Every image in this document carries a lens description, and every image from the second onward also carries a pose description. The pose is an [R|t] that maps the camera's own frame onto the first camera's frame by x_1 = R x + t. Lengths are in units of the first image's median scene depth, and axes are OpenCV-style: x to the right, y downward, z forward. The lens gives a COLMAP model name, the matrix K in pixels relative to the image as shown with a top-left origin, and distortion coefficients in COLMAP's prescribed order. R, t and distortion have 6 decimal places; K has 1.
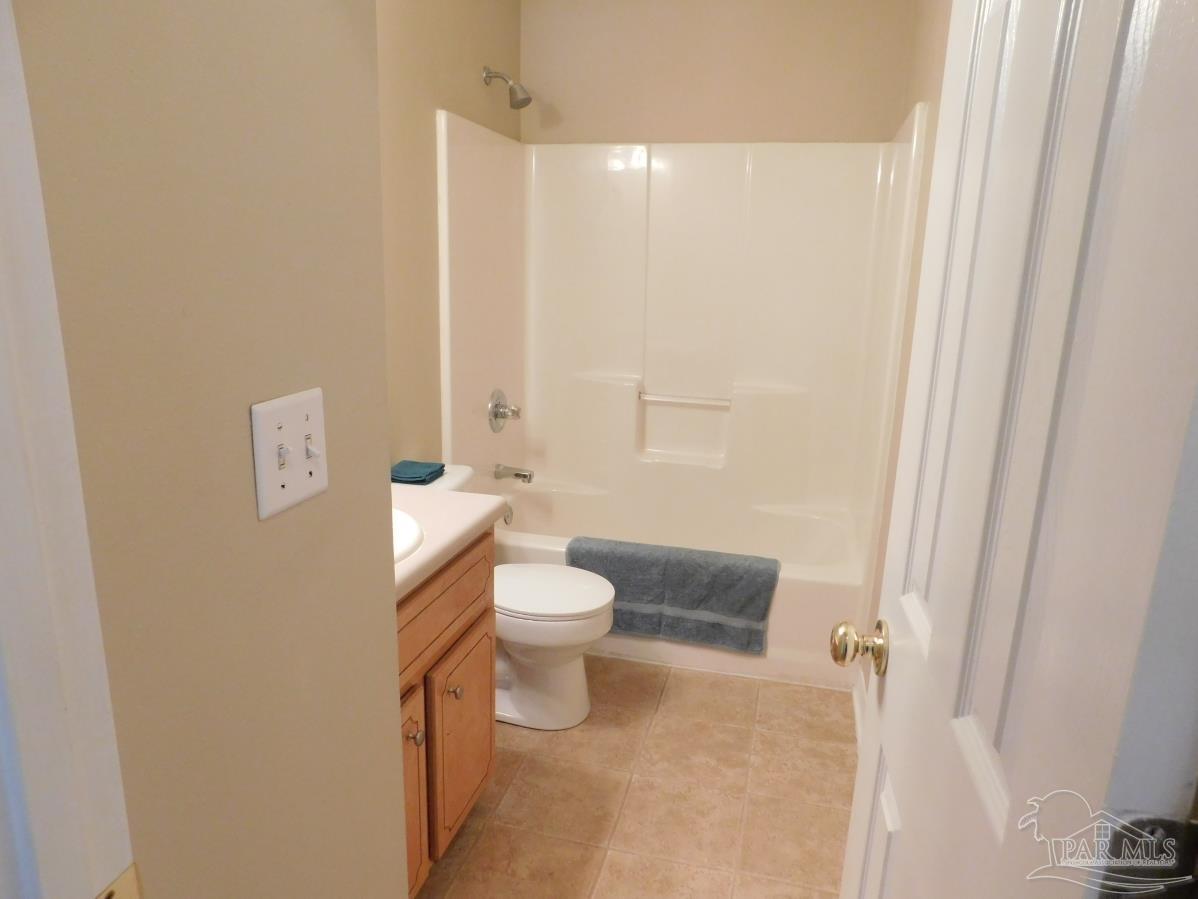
lens RADIAL K [[793.6, 0, 621.8], [0, 793.6, 454.6], [0, 0, 1]] dist [-0.068373, 0.054757]
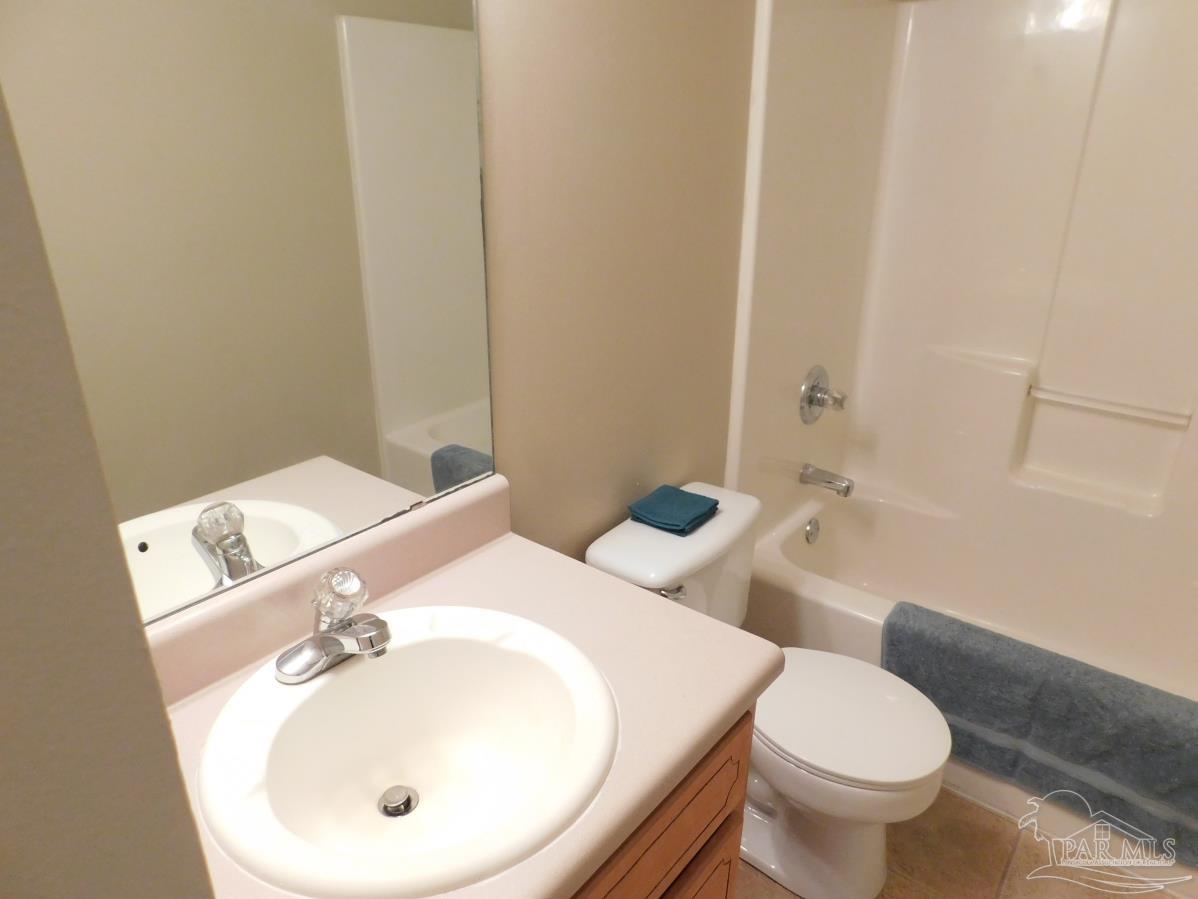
lens RADIAL K [[793.6, 0, 608.1], [0, 793.6, 454.1], [0, 0, 1]] dist [-0.068373, 0.054757]
pose [[0.906192, 0.135797, -0.400469, -0.032573], [-0.081808, 0.985441, 0.149040, -0.104464], [0.414878, -0.102297, 0.904108, 0.282808]]
